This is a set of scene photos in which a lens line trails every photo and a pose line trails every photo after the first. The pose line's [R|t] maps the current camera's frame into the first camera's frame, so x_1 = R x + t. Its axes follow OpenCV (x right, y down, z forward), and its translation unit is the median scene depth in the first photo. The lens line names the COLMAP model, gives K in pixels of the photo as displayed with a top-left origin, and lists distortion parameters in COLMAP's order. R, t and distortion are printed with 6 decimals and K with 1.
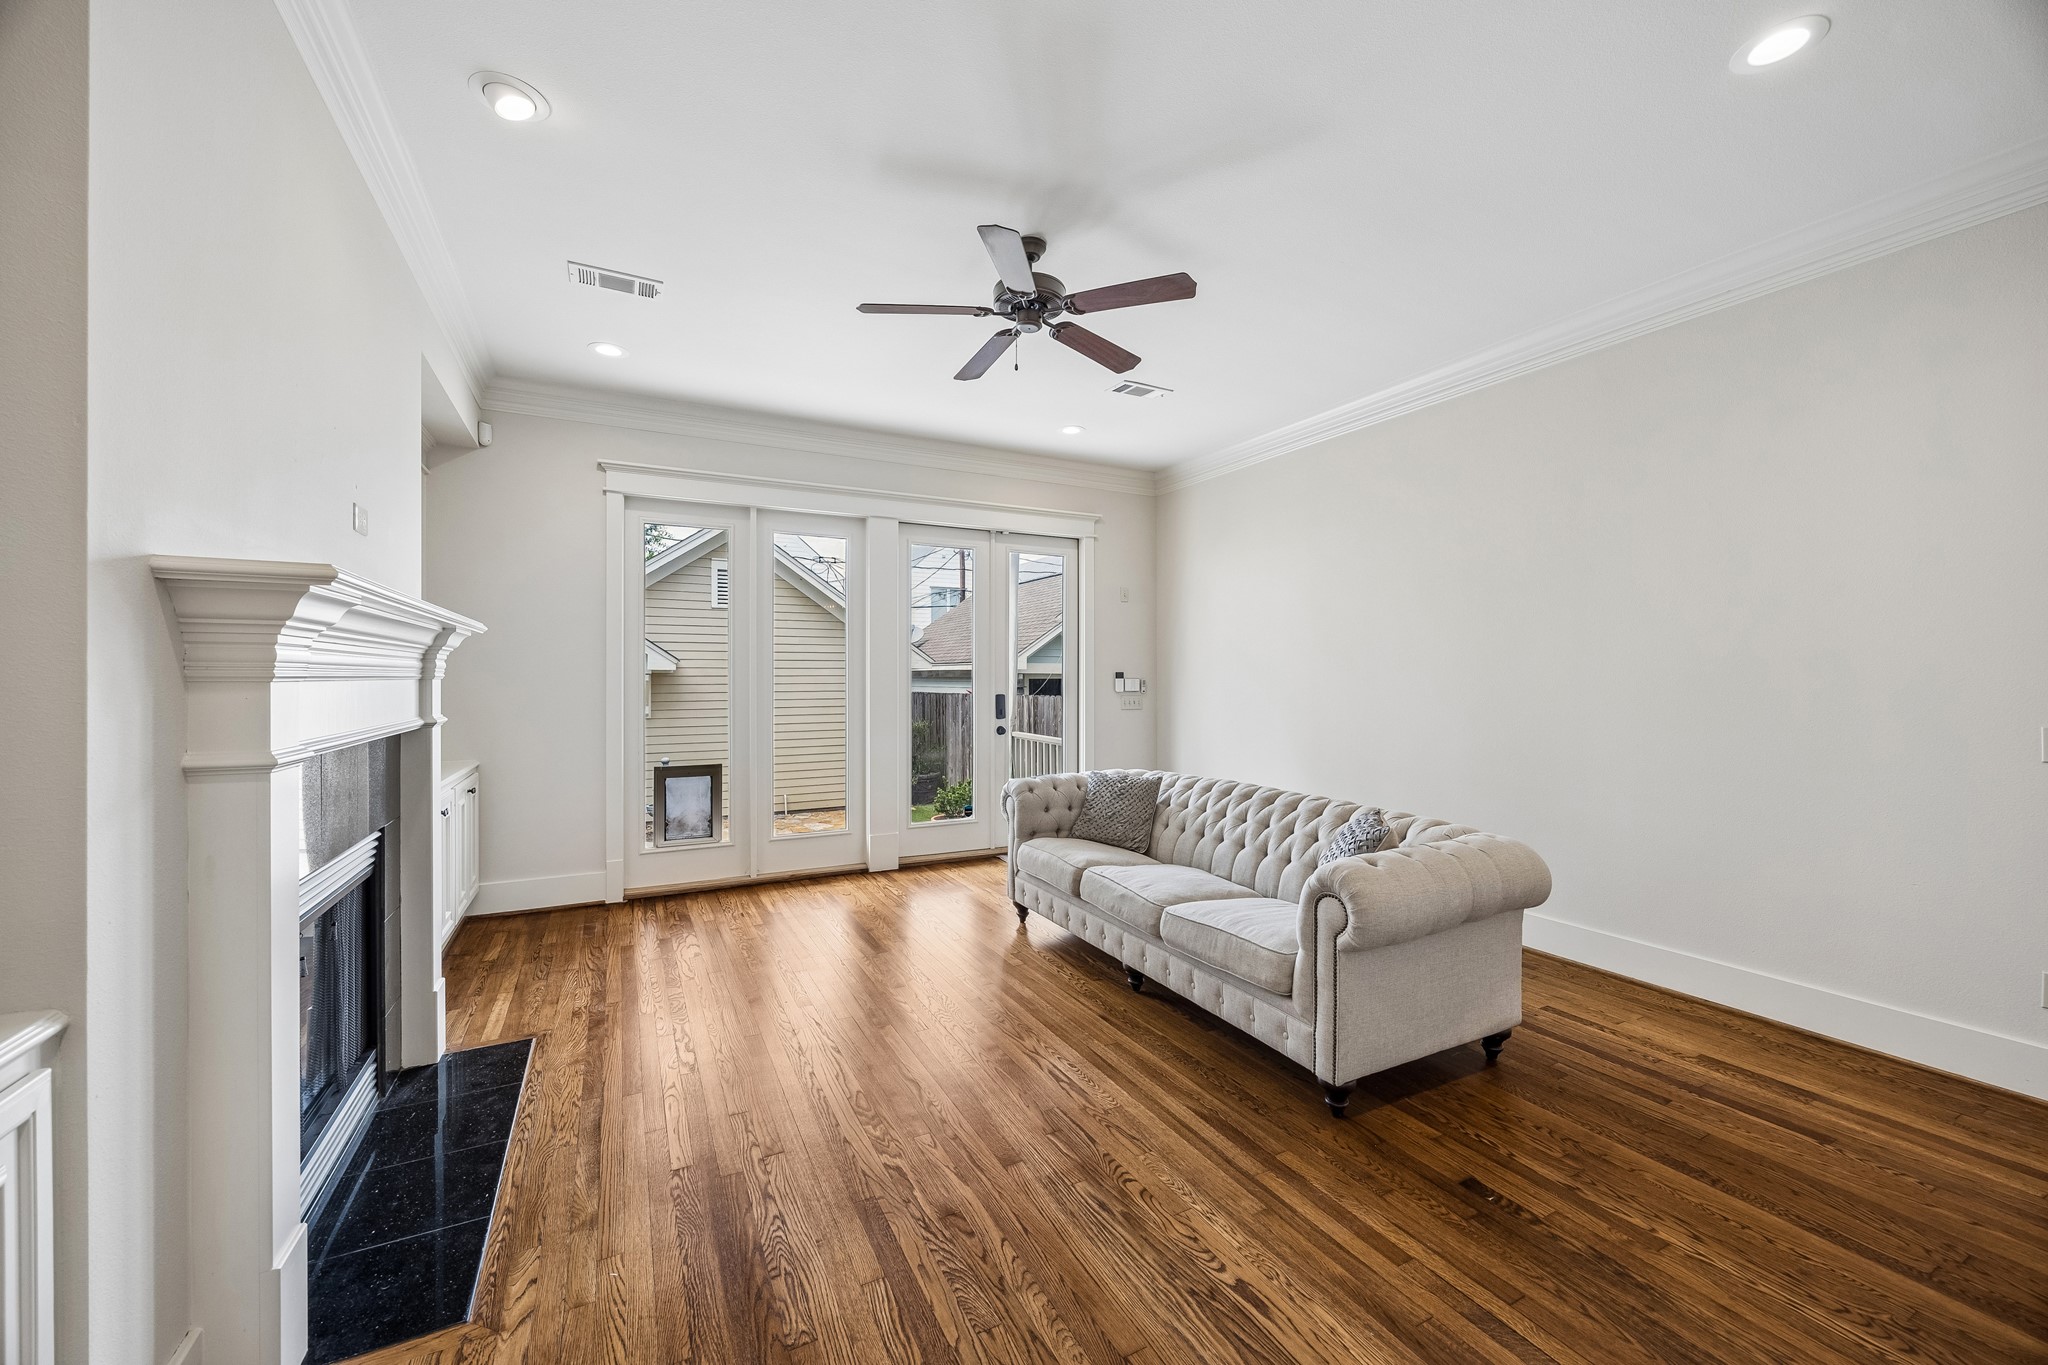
lens RADIAL K [[777.8, 0, 1017.3], [0, 777.8, 677.5], [0, 0, 1]] dist [-0.002000, 0.000085]
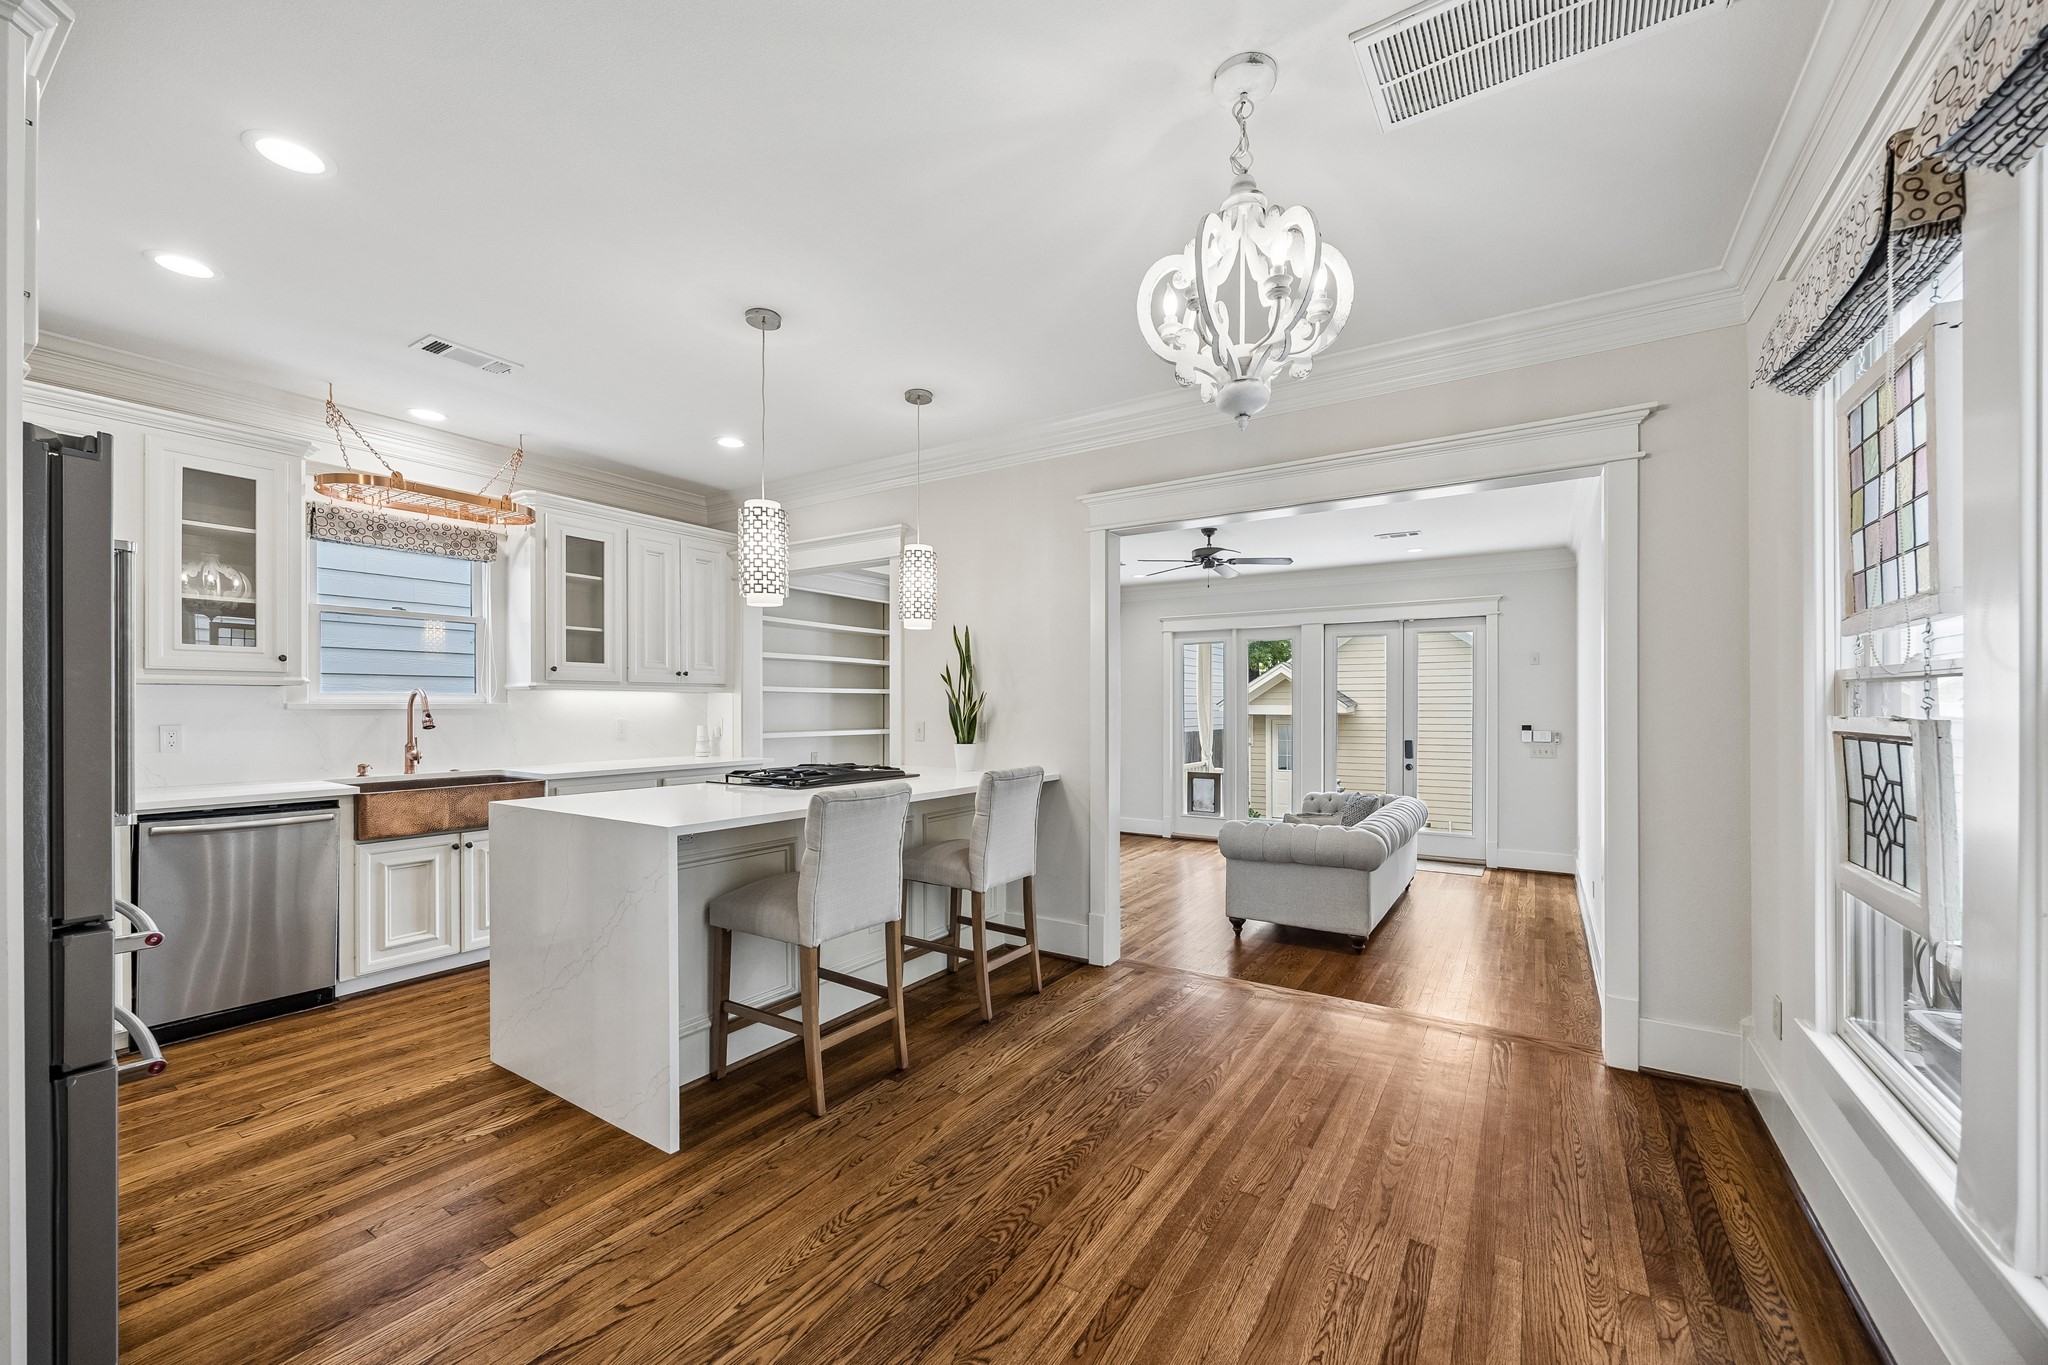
lens RADIAL K [[803.0, 0, 1017.9], [0, 803.0, 703.4], [0, 0, 1]] dist [-0.000775, 0.000051]
pose [[0.498077, -0.003309, -0.867127, 1.494088], [-0.001697, 0.999987, -0.004791, -0.060731], [0.867131, 0.003858, 0.498065, -0.494254]]
